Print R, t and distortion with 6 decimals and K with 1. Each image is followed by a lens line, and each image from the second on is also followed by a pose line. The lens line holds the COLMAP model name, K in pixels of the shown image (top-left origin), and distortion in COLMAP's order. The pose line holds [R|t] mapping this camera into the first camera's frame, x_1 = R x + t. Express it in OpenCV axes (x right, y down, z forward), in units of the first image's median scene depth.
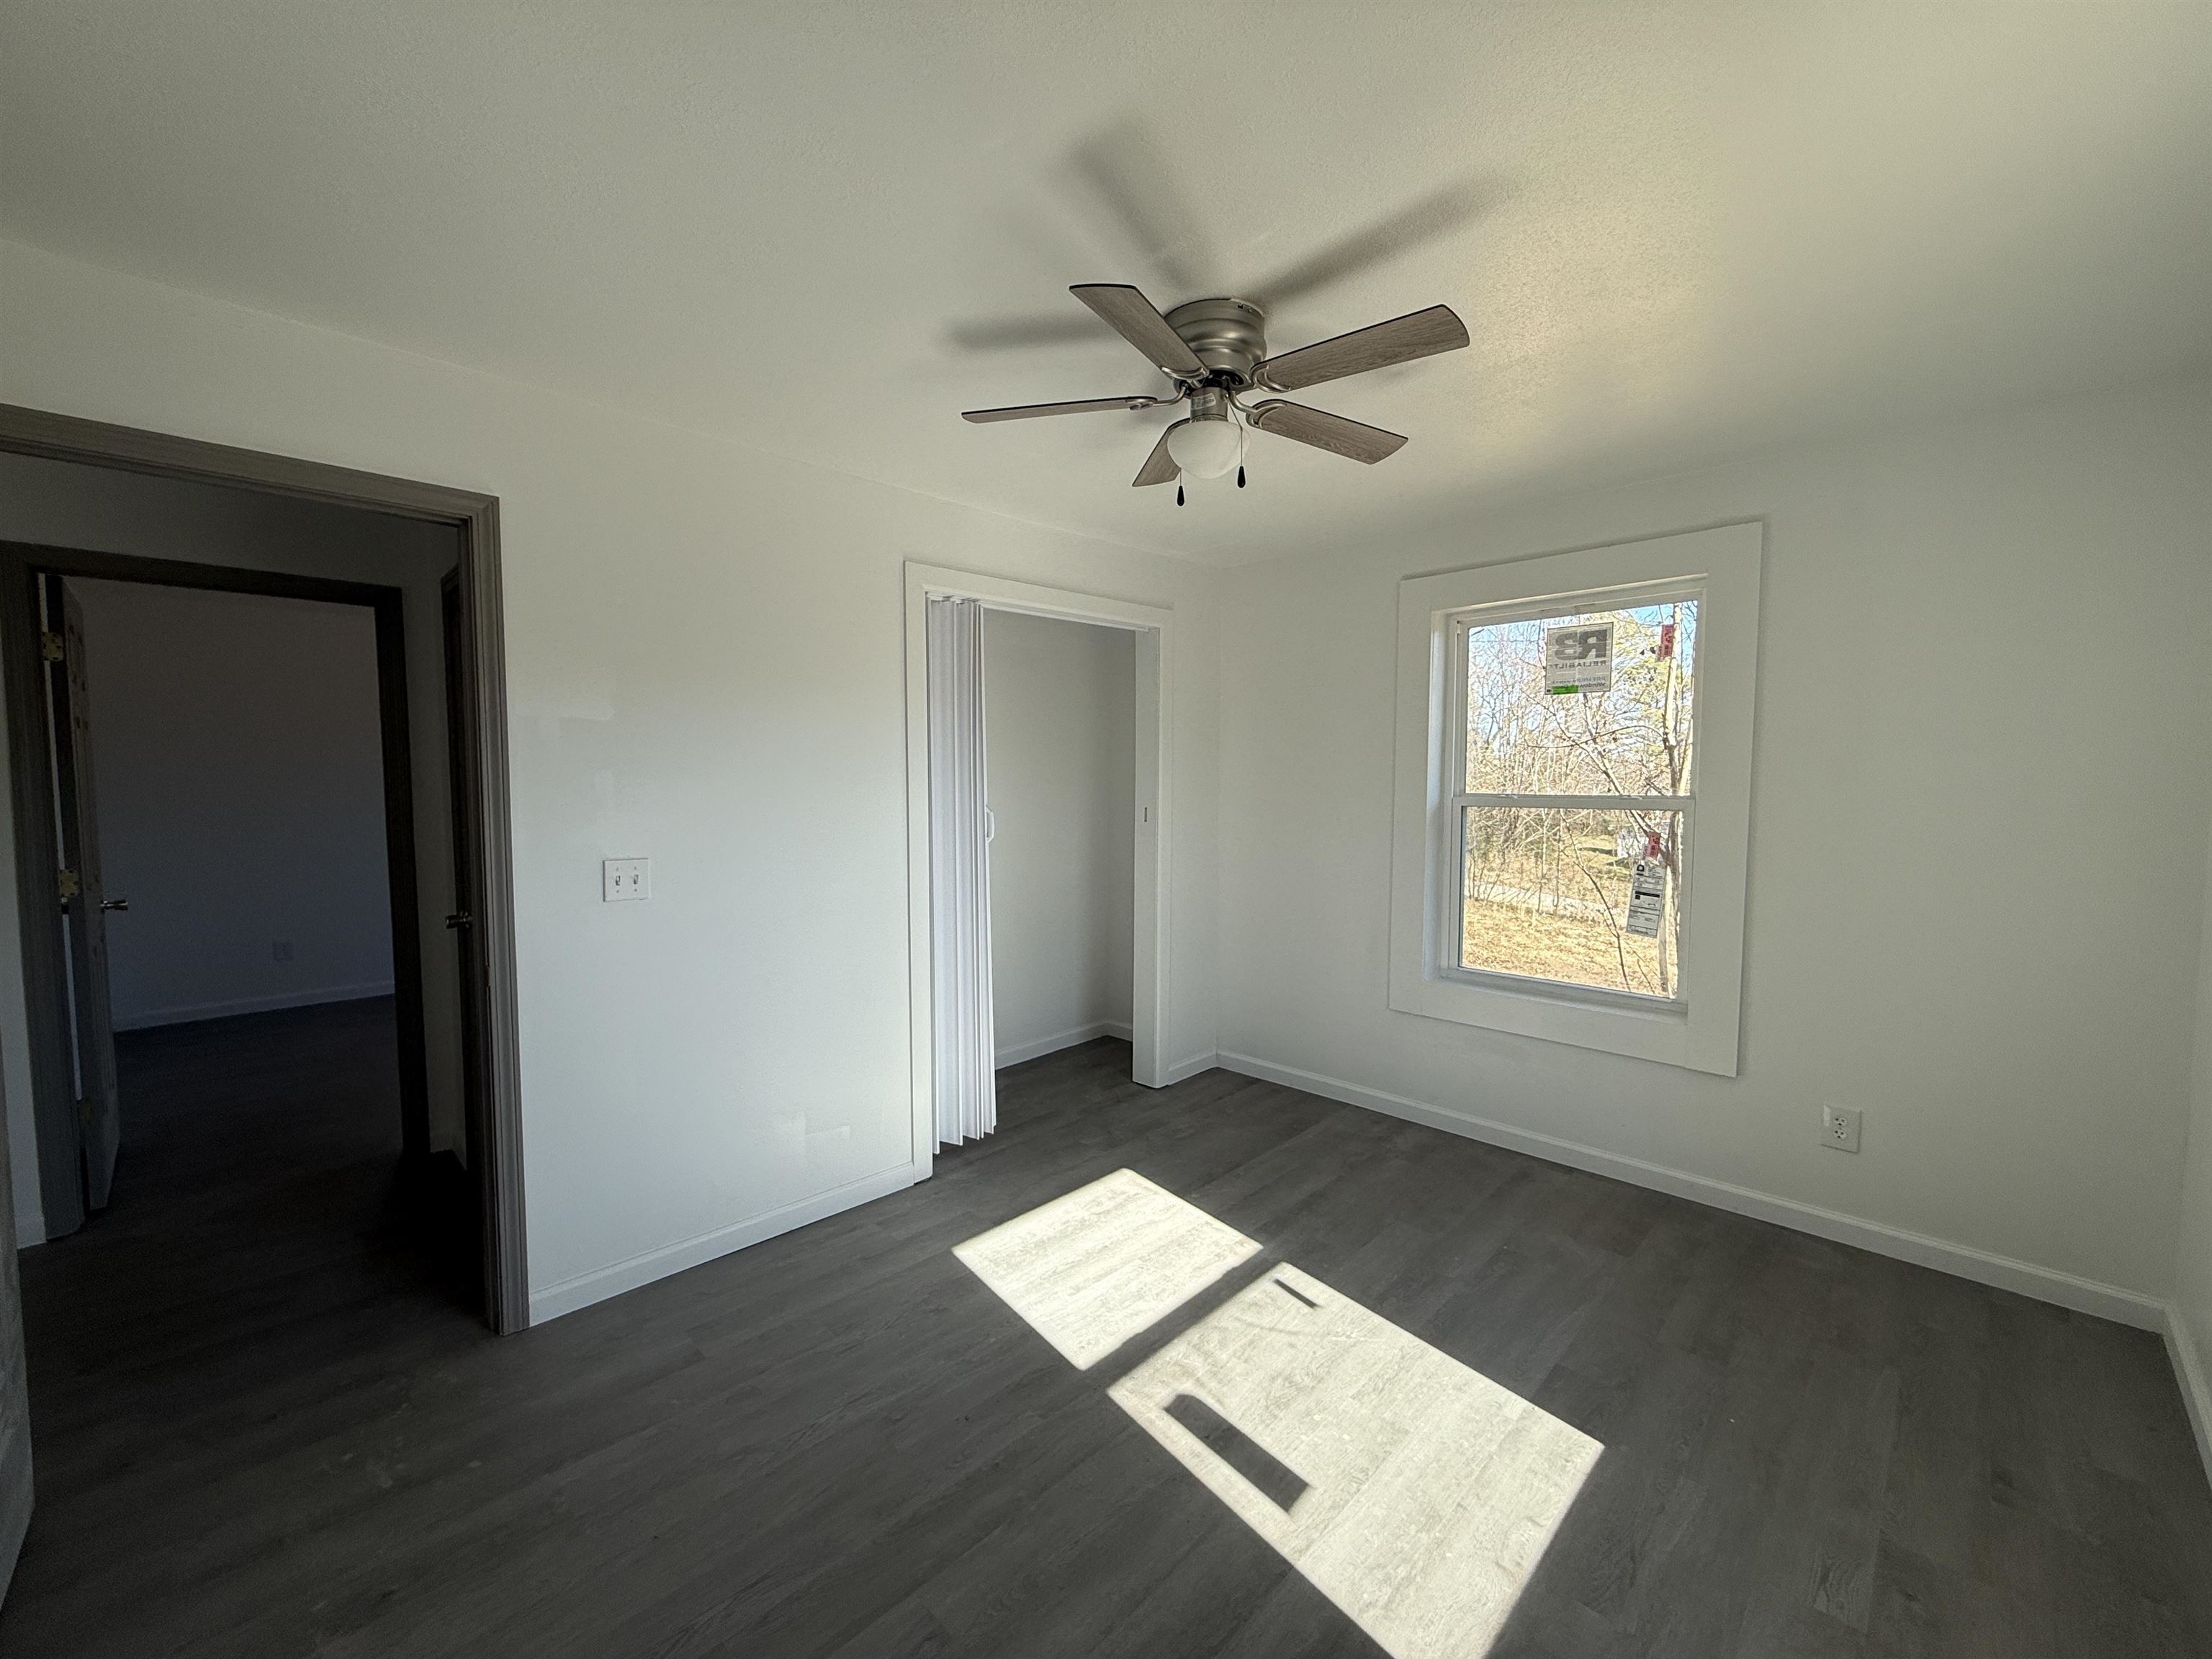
lens RADIAL K [[877.7, 0, 1112.6], [0, 877.7, 827.0], [0, 0, 1]] dist [-0.000414, -0.000118]
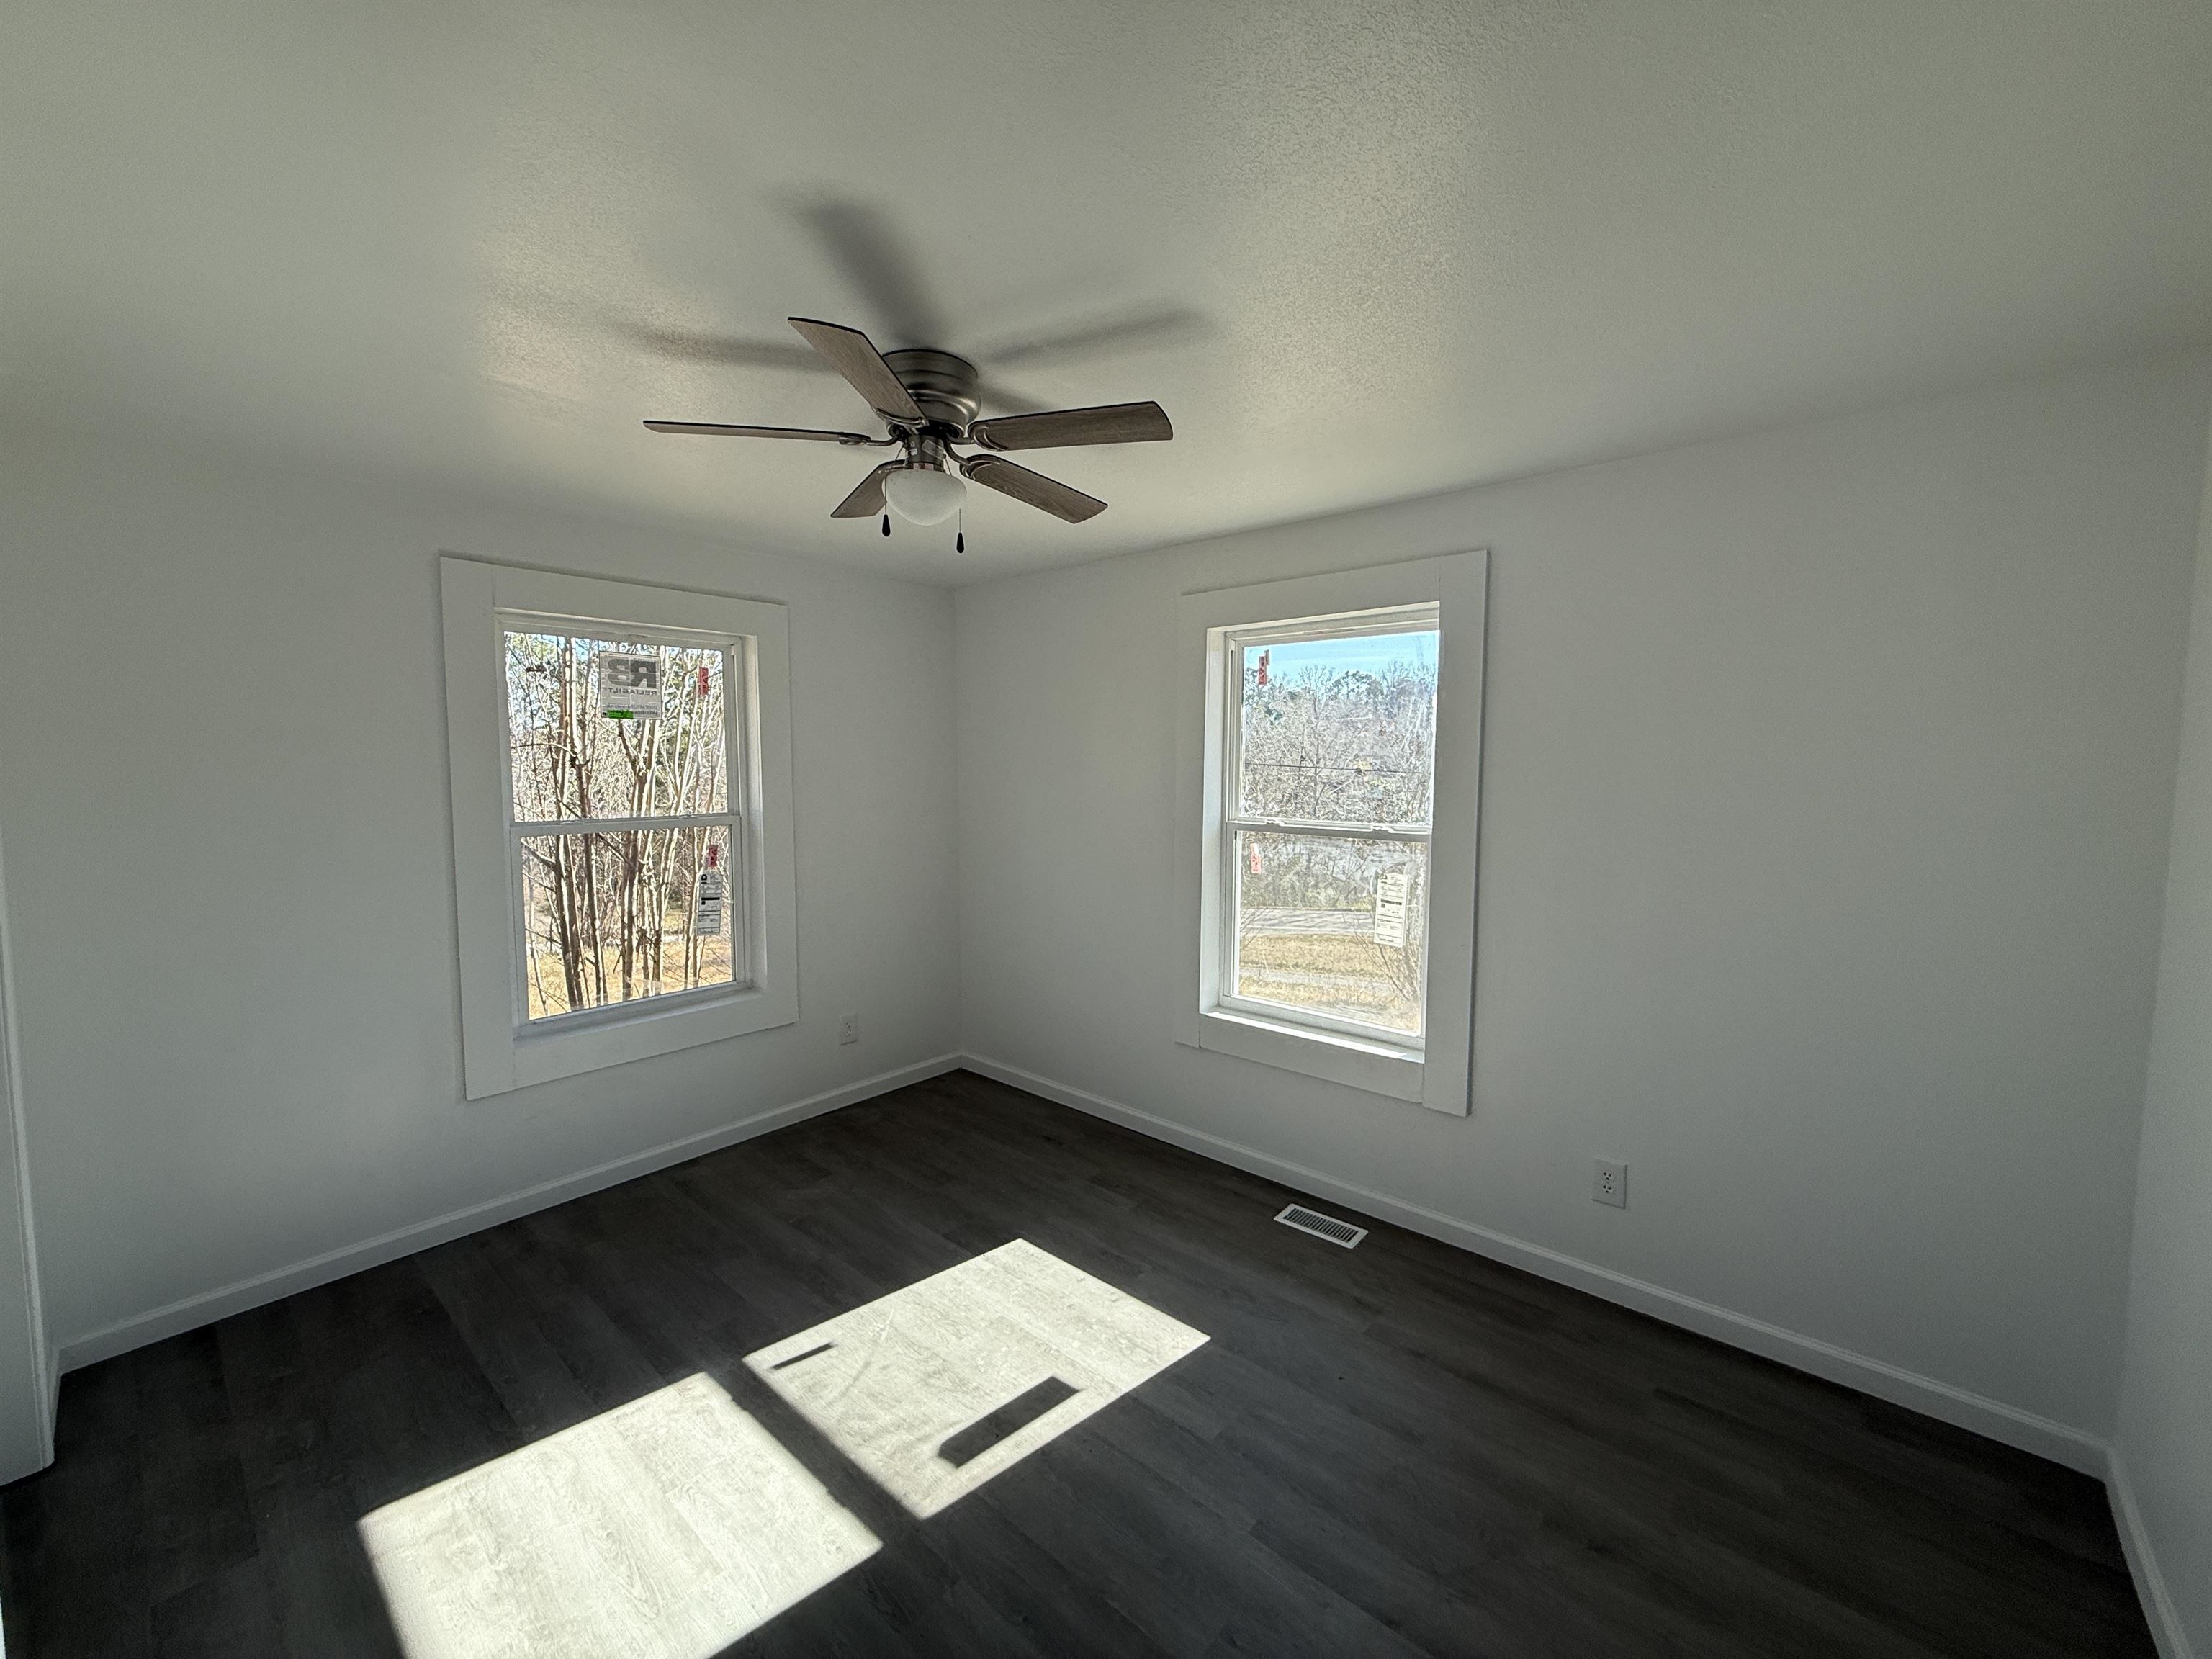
lens RADIAL K [[839.5, 0, 1116.1], [0, 839.5, 828.0], [0, 0, 1]] dist [0.000270, -0.000017]
pose [[-0.047744, -0.072953, 0.996192, -0.595506], [0.056417, 0.995540, 0.075609, -0.081255], [-0.997265, 0.059812, -0.043416, 0.582277]]
